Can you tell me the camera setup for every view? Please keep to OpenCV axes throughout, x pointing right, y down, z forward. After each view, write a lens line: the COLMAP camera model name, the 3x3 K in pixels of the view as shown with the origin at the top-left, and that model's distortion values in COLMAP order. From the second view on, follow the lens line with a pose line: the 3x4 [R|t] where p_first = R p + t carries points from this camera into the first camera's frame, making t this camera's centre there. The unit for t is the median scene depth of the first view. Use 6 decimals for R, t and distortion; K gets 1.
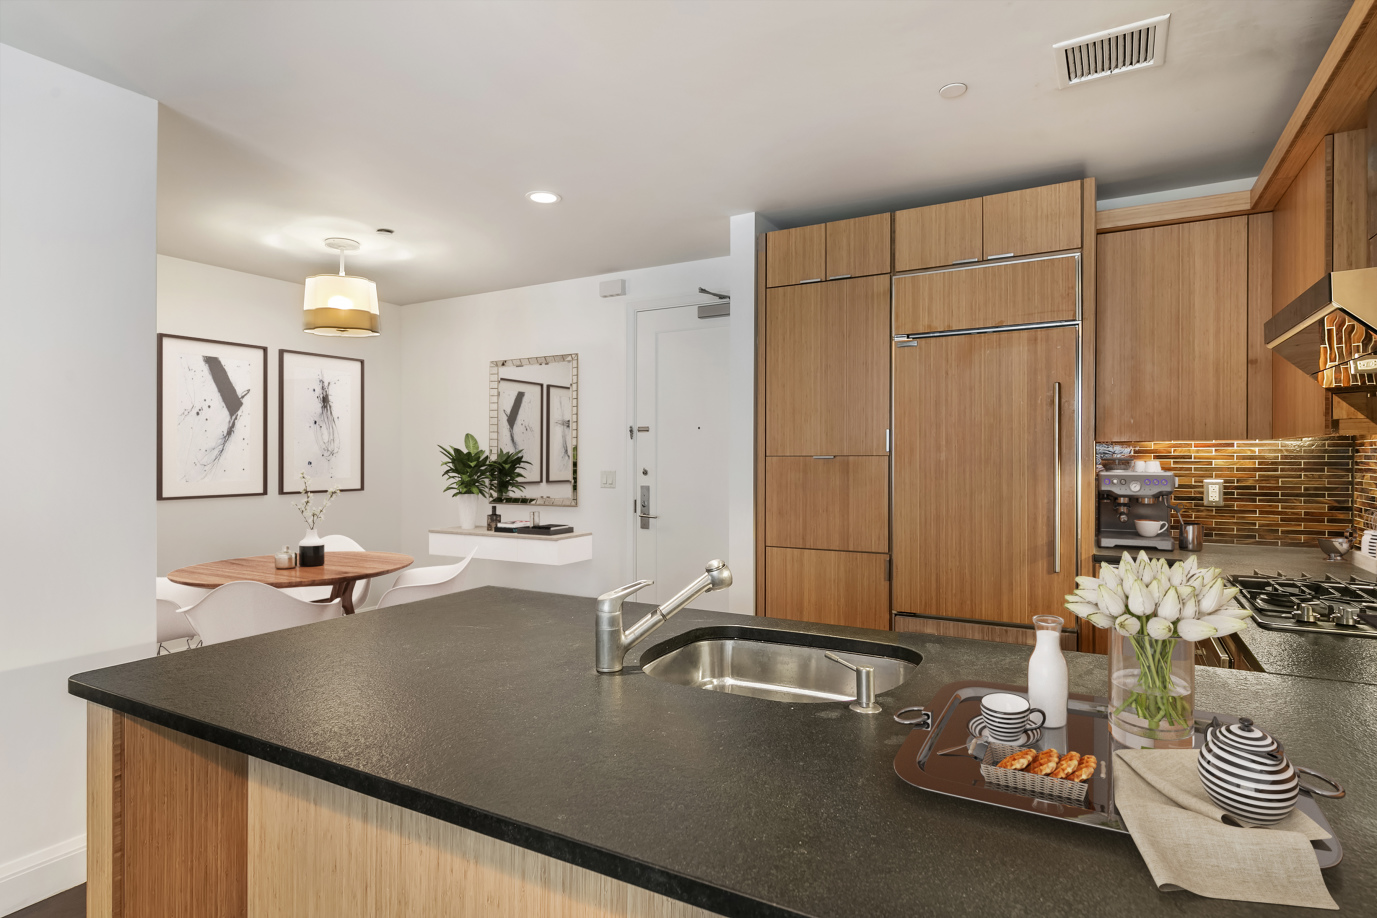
lens RADIAL K [[719.7, 0, 686.1], [0, 719.7, 456.7], [0, 0, 1]] dist [-0.015994, -0.000536]
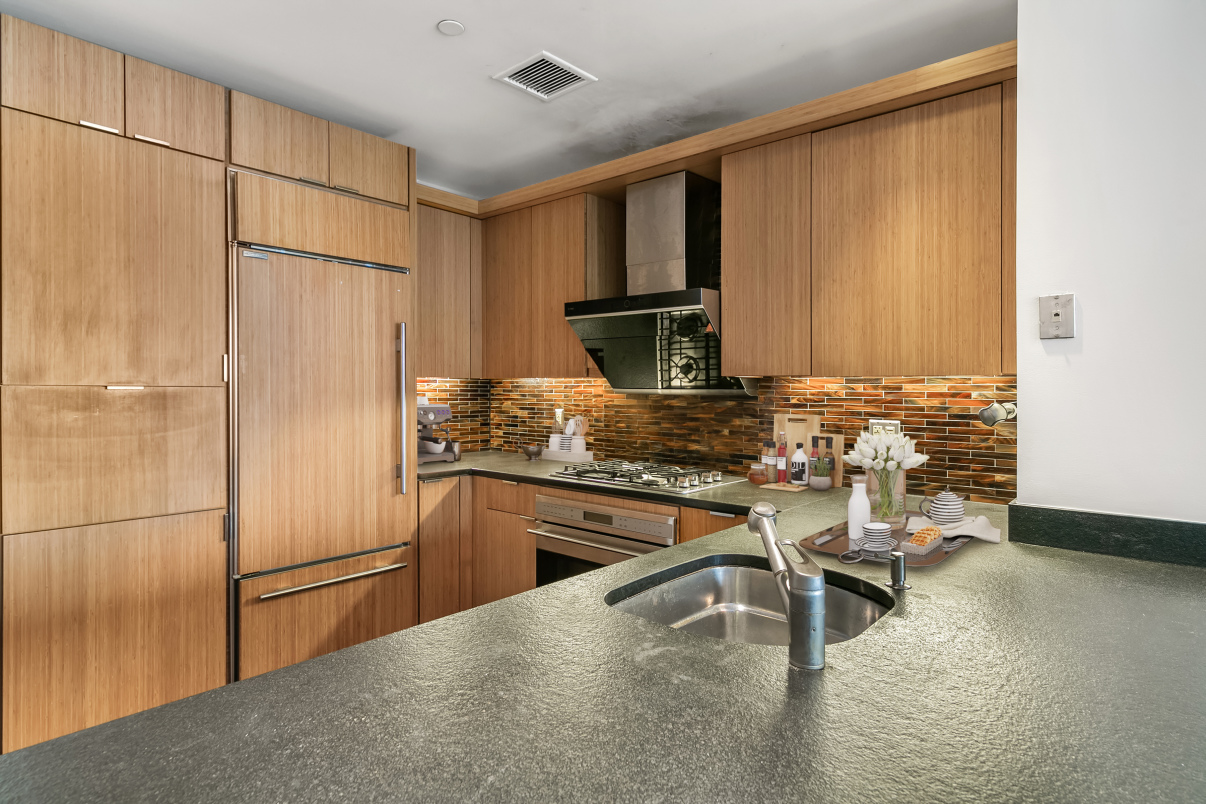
lens RADIAL K [[630.3, 0, 602.4], [0, 630.3, 393.9], [0, 0, 1]] dist [-0.015994, -0.000536]
pose [[0.181476, -0.000769, 0.983395, -0.257314], [0.001052, 0.999999, 0.000587, 0.004801], [-0.983395, 0.000927, 0.181477, 0.350211]]
